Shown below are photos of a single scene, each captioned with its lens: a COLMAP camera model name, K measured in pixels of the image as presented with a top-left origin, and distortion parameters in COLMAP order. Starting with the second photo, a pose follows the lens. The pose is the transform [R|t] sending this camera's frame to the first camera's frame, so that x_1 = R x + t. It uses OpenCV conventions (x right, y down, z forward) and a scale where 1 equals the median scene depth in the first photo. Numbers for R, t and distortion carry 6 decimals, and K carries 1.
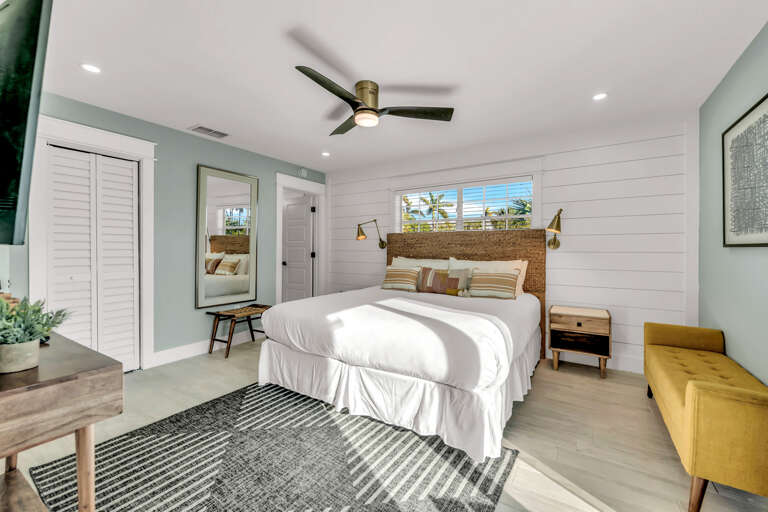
lens RADIAL K [[311.8, 0, 407.4], [0, 311.8, 253.0], [0, 0, 1]] dist [-0.003684, -0.000613]
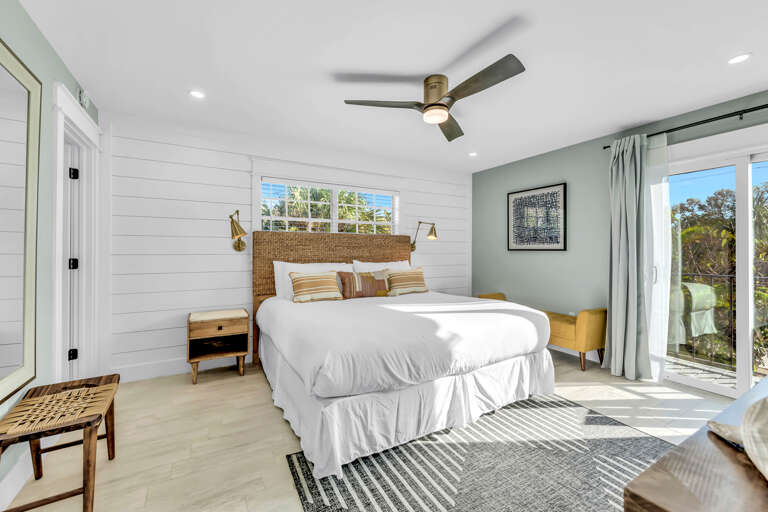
lens RADIAL K [[311.8, 0, 383.8], [0, 311.8, 251.0], [0, 0, 1]] dist [-0.003684, -0.000613]
pose [[0.495632, 0.004561, 0.868521, -0.984404], [0.012375, 0.999848, -0.012313, -0.001419], [-0.868445, 0.016851, 0.495500, 0.643839]]
